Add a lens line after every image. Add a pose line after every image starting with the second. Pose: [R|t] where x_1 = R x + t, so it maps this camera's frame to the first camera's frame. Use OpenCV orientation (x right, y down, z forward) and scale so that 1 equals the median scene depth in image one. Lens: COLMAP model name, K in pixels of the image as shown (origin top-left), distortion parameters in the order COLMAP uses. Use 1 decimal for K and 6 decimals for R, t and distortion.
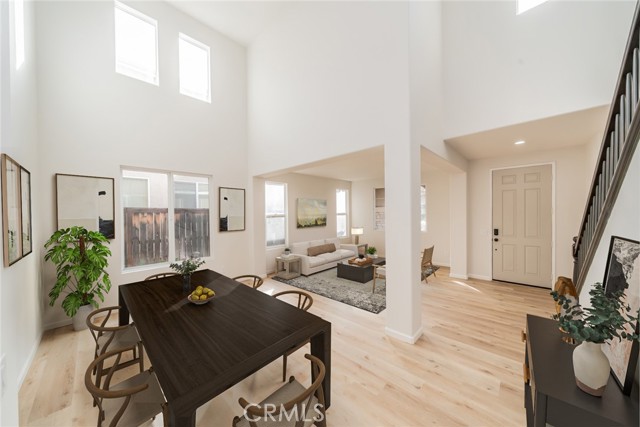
lens RADIAL K [[218.4, 0, 321.0], [0, 218.4, 213.7], [0, 0, 1]] dist [-0.001012, 0.000003]
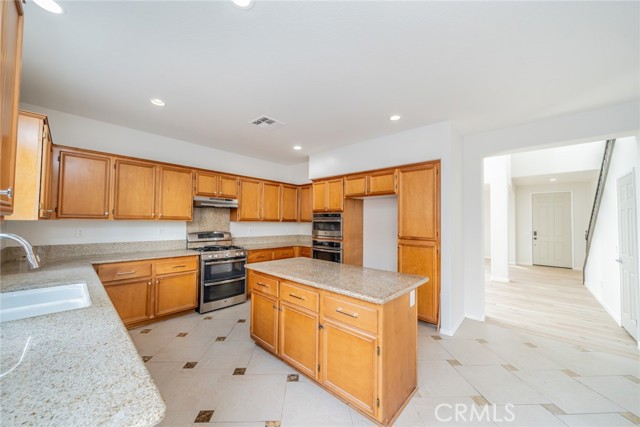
lens RADIAL K [[238.5, 0, 323.4], [0, 238.5, 213.0], [0, 0, 1]] dist [0.010631, 0.000050]
pose [[0.999027, 0.015410, 0.041315, -0.776547], [-0.013710, 0.999060, -0.041117, 0.030106], [-0.041910, 0.040511, 0.998300, -0.649224]]
